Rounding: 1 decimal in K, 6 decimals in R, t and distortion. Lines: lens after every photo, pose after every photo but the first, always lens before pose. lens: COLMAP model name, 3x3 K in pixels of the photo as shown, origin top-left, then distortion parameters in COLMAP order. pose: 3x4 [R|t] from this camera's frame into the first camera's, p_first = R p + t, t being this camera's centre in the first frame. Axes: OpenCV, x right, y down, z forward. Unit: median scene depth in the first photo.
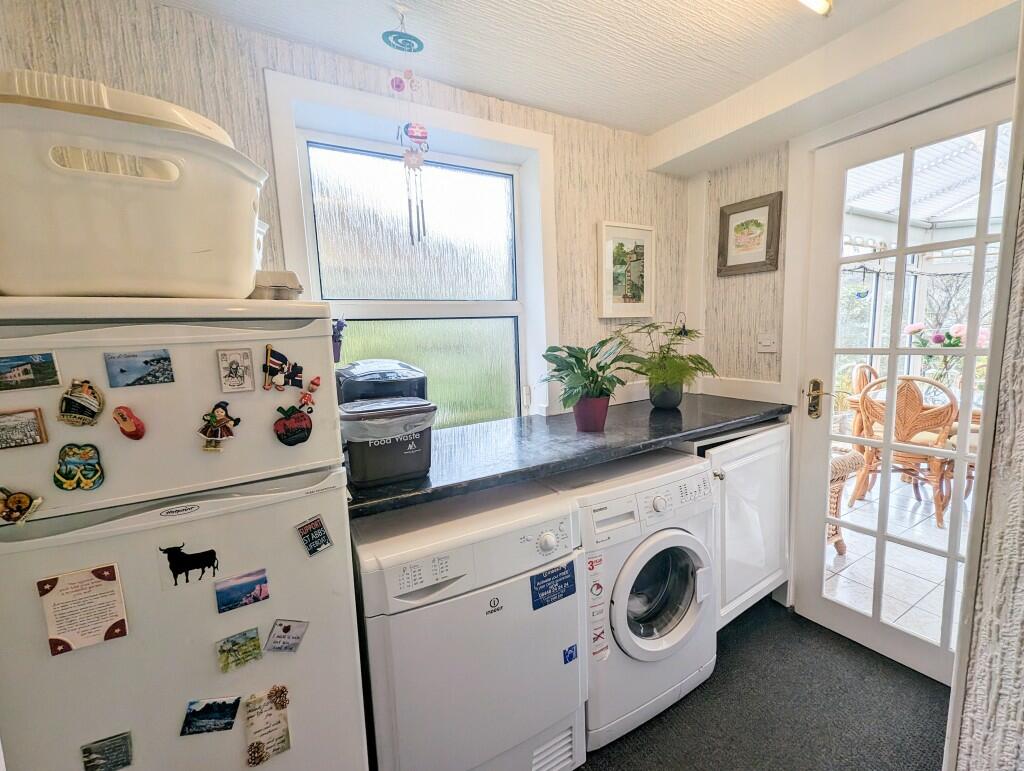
lens RADIAL K [[418.8, 0, 509.4], [0, 418.8, 383.9], [0, 0, 1]] dist [0.000219, 0.000077]
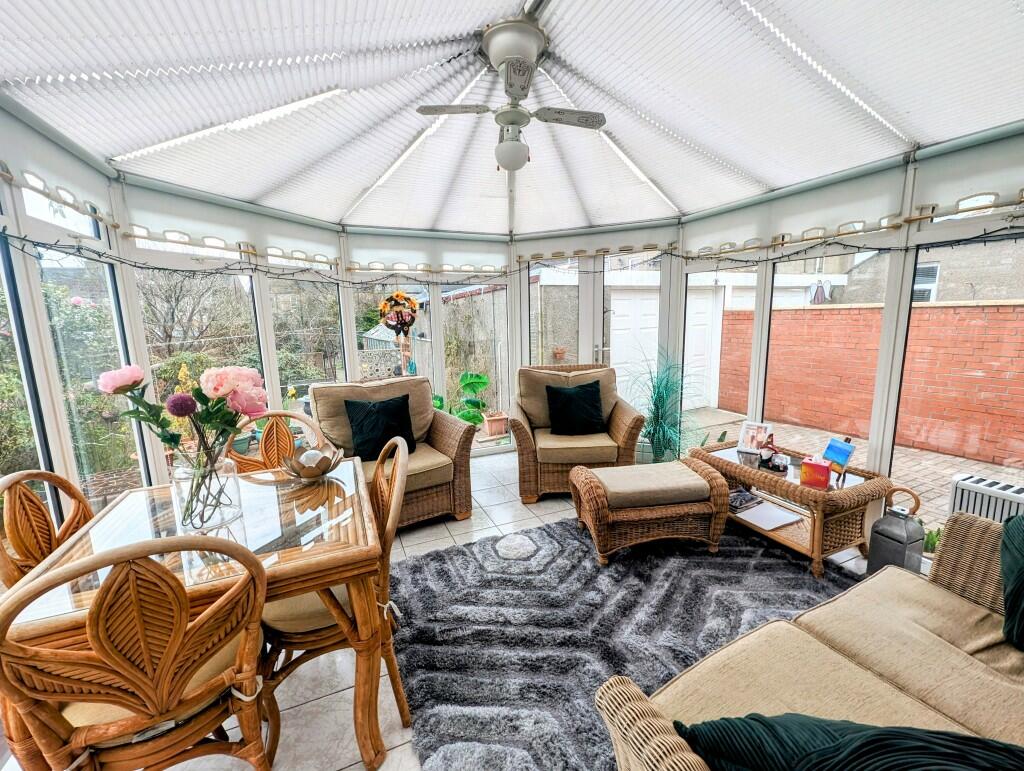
lens RADIAL K [[418.8, 0, 509.4], [0, 418.8, 383.9], [0, 0, 1]] dist [0.000219, 0.000077]
pose [[0.097202, -0.125694, 0.987296, 0.552169], [0.145887, 0.983078, 0.110795, -0.107284], [-0.984515, 0.133264, 0.113894, 0.536635]]
